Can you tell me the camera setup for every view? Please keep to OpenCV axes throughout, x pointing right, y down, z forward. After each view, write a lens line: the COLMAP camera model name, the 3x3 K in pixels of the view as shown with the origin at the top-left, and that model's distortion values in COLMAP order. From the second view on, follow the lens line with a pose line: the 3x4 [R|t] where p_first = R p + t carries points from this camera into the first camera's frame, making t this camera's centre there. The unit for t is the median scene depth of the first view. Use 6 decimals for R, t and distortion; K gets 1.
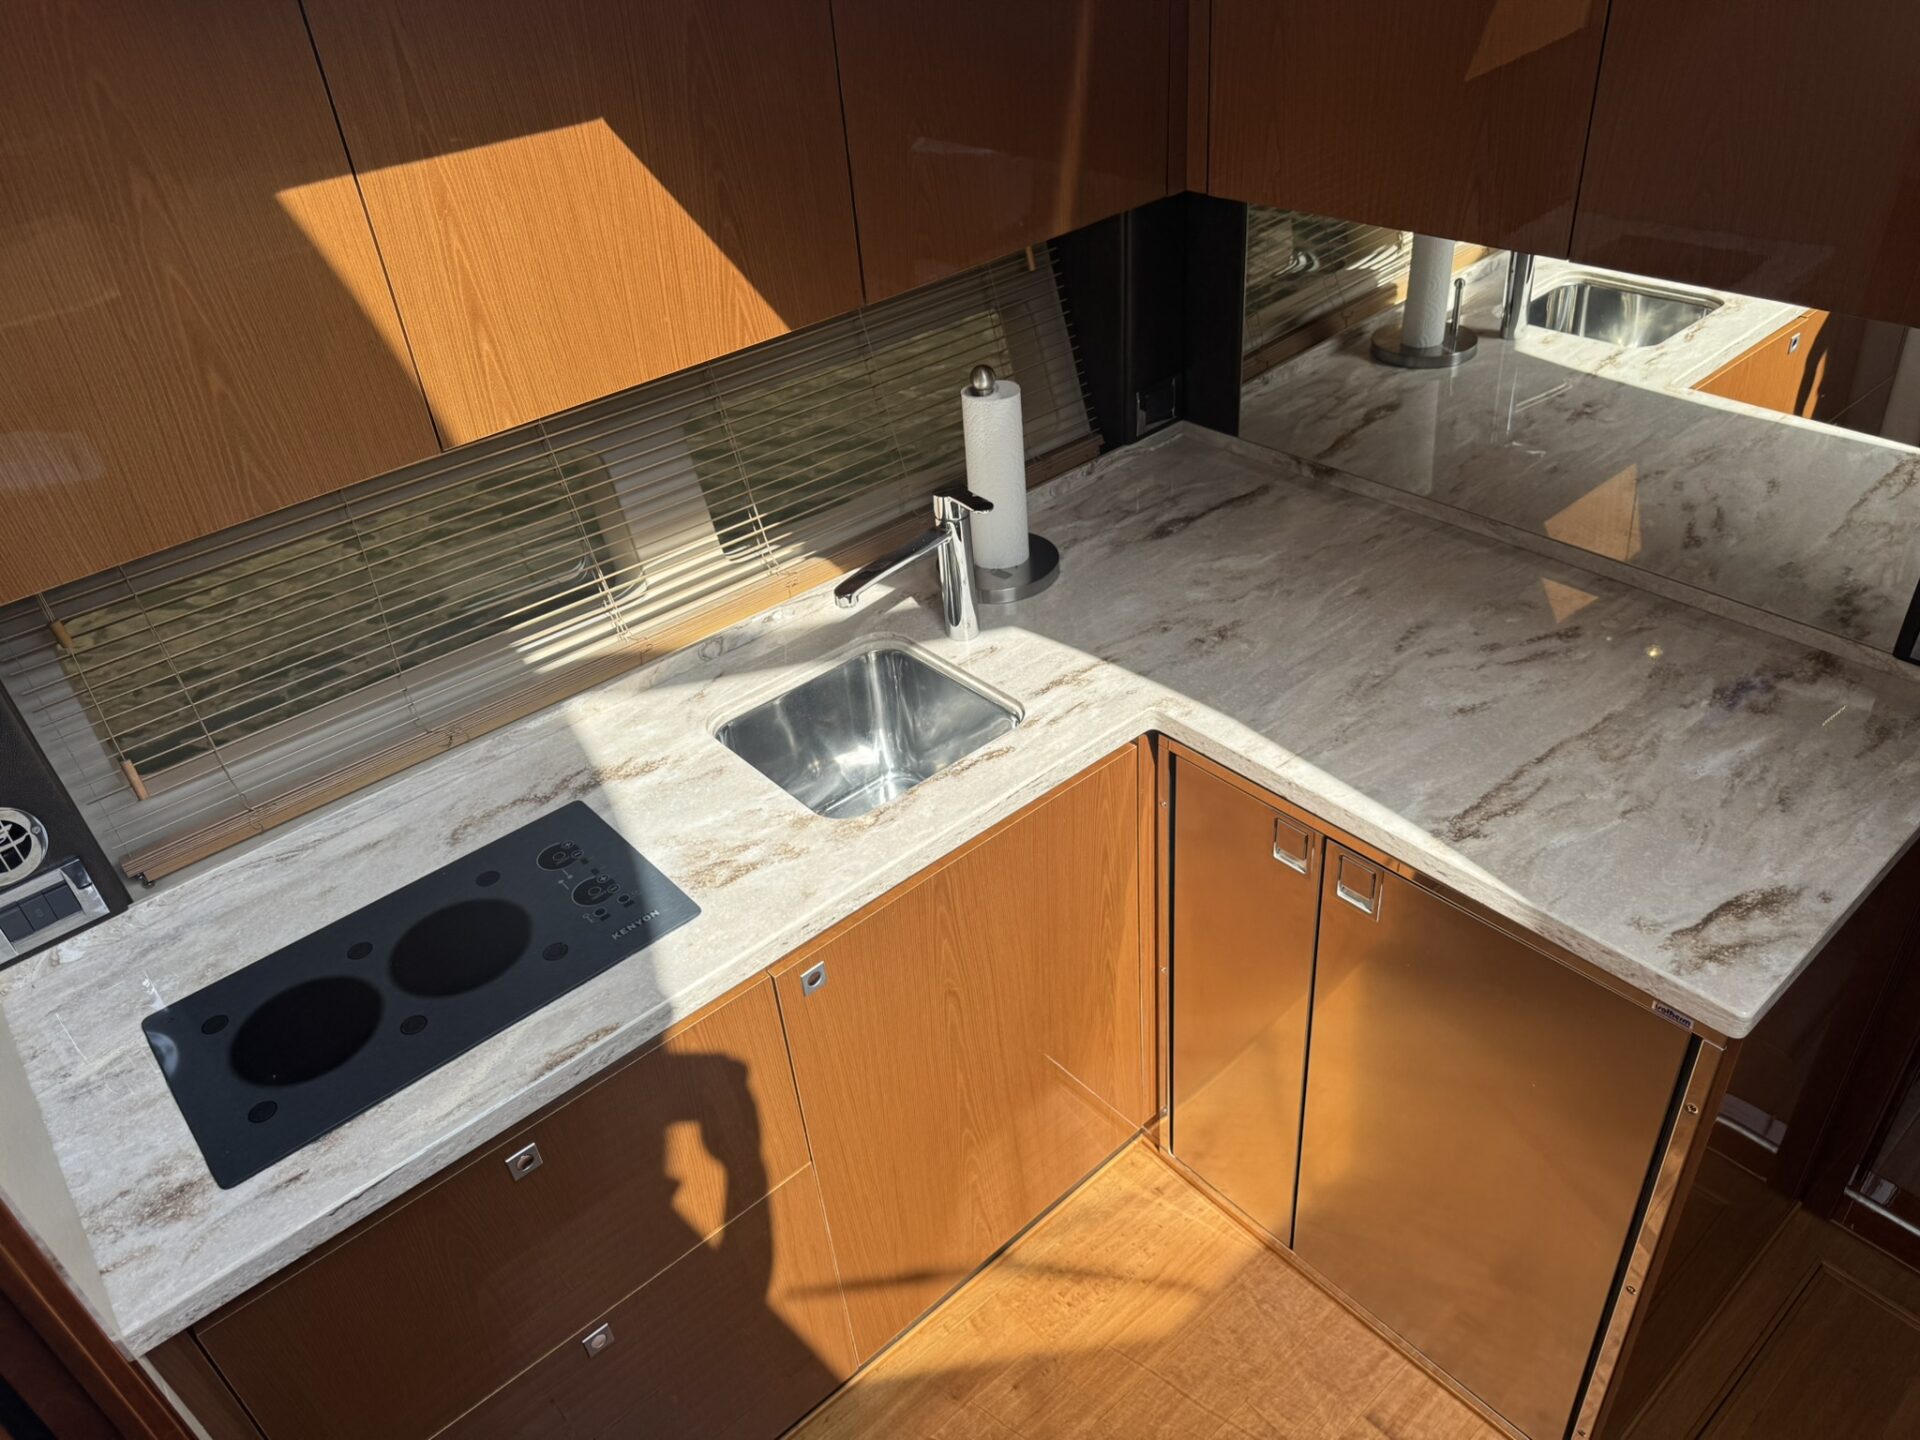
lens RADIAL K [[1389.6, 0, 960.0], [0, 1389.6, 720.0], [0, 0, 1]] dist [0.003690, -0.002218]
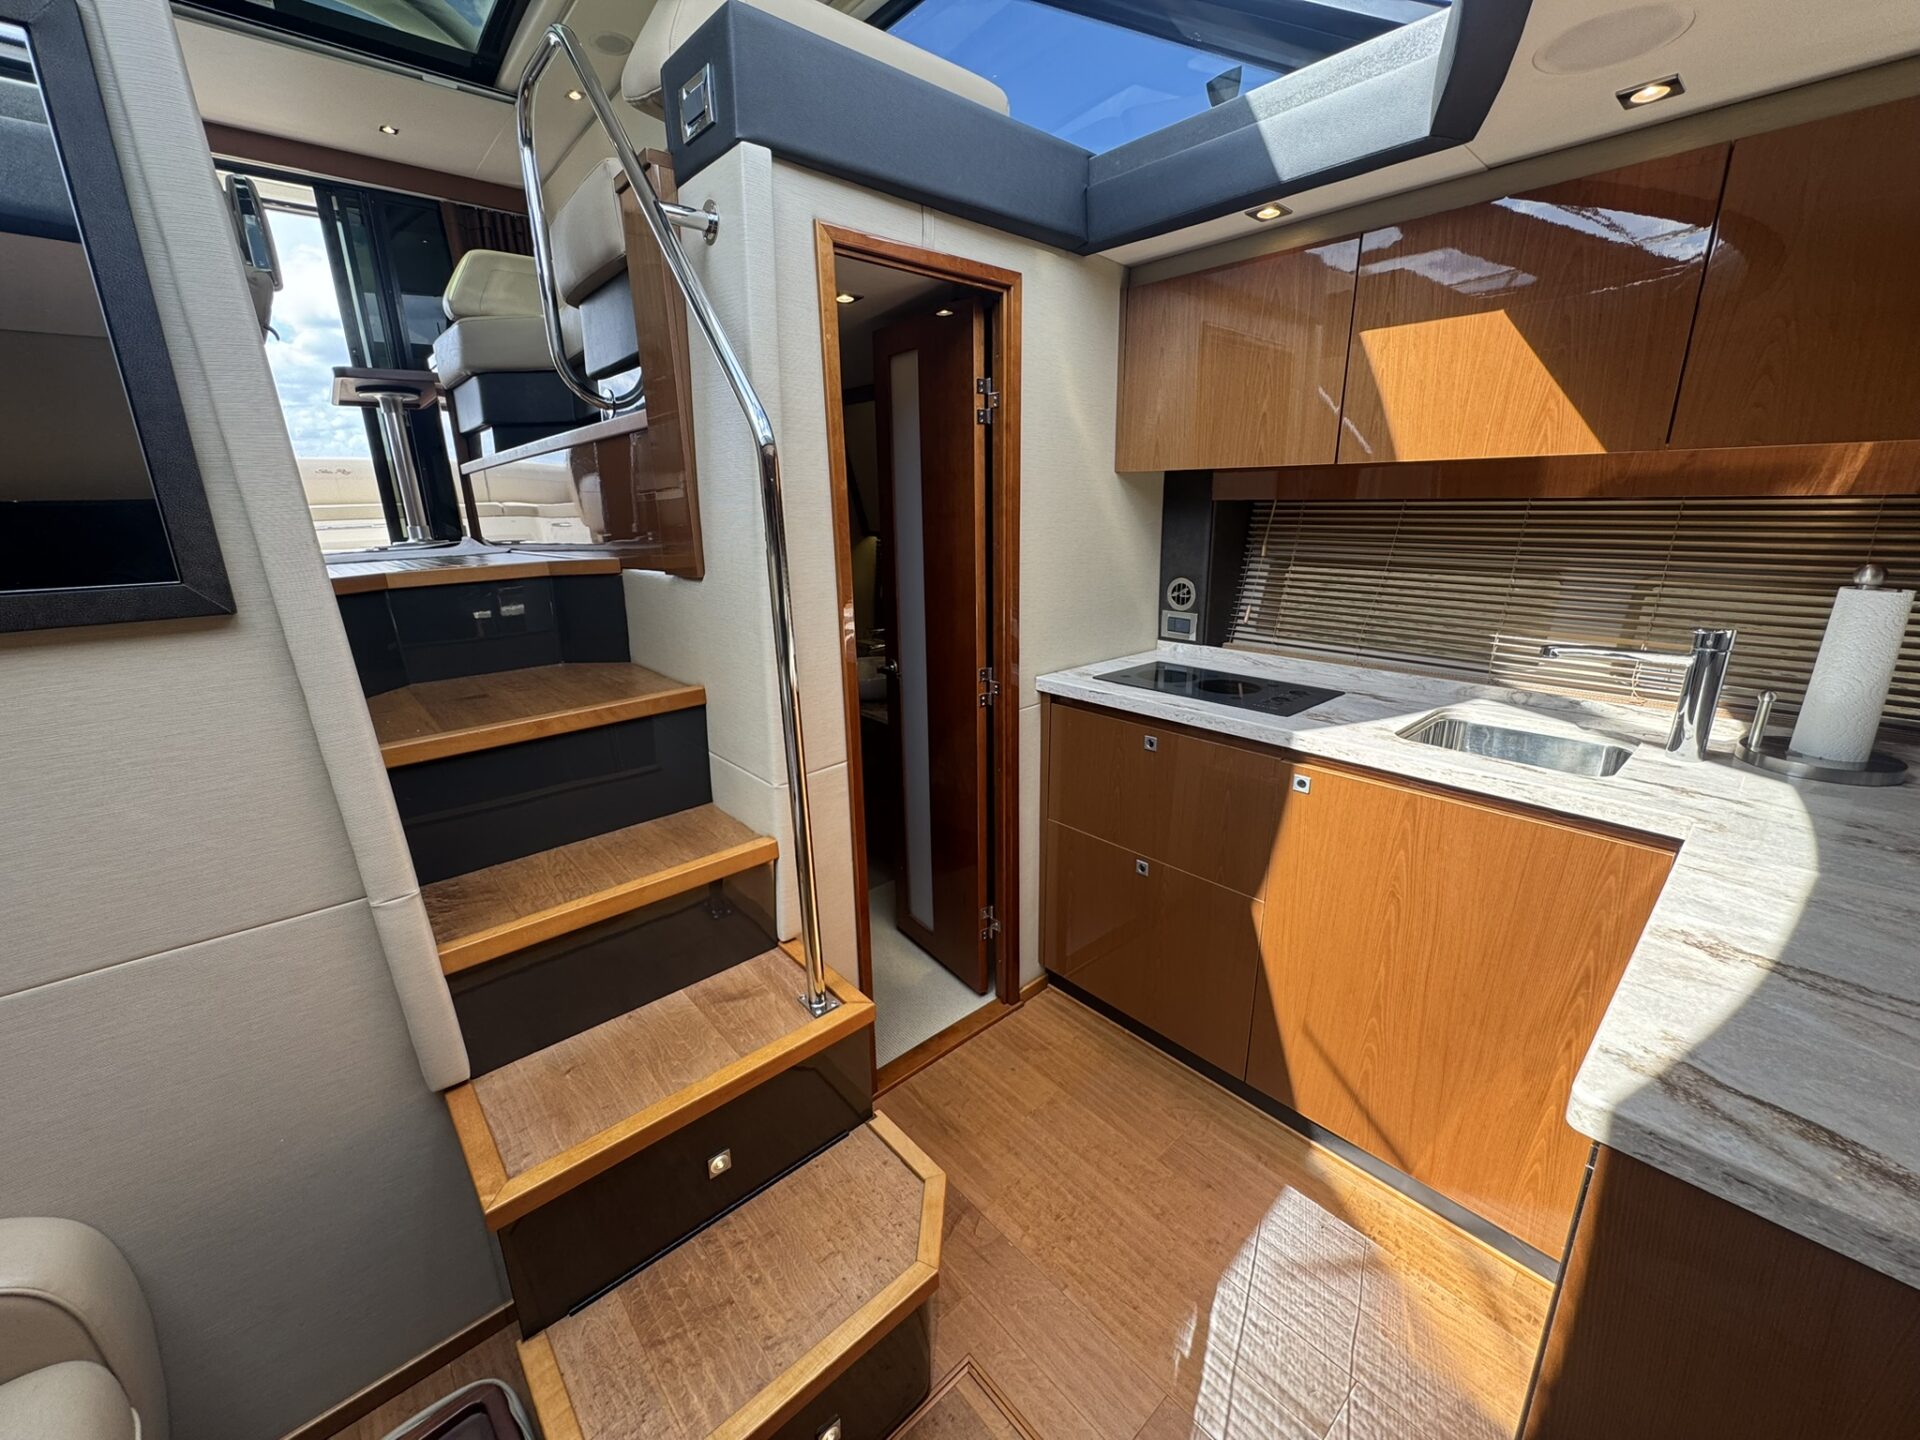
lens RADIAL K [[765.9, 0, 960.0], [0, 765.9, 720.0], [0, 0, 1]] dist [0.010789, 0.000178]
pose [[0.016470, 0.350506, -0.936416, 0.784675], [-0.568805, 0.773515, 0.279527, 0.104121], [0.822308, 0.528034, 0.212110, 0.418605]]
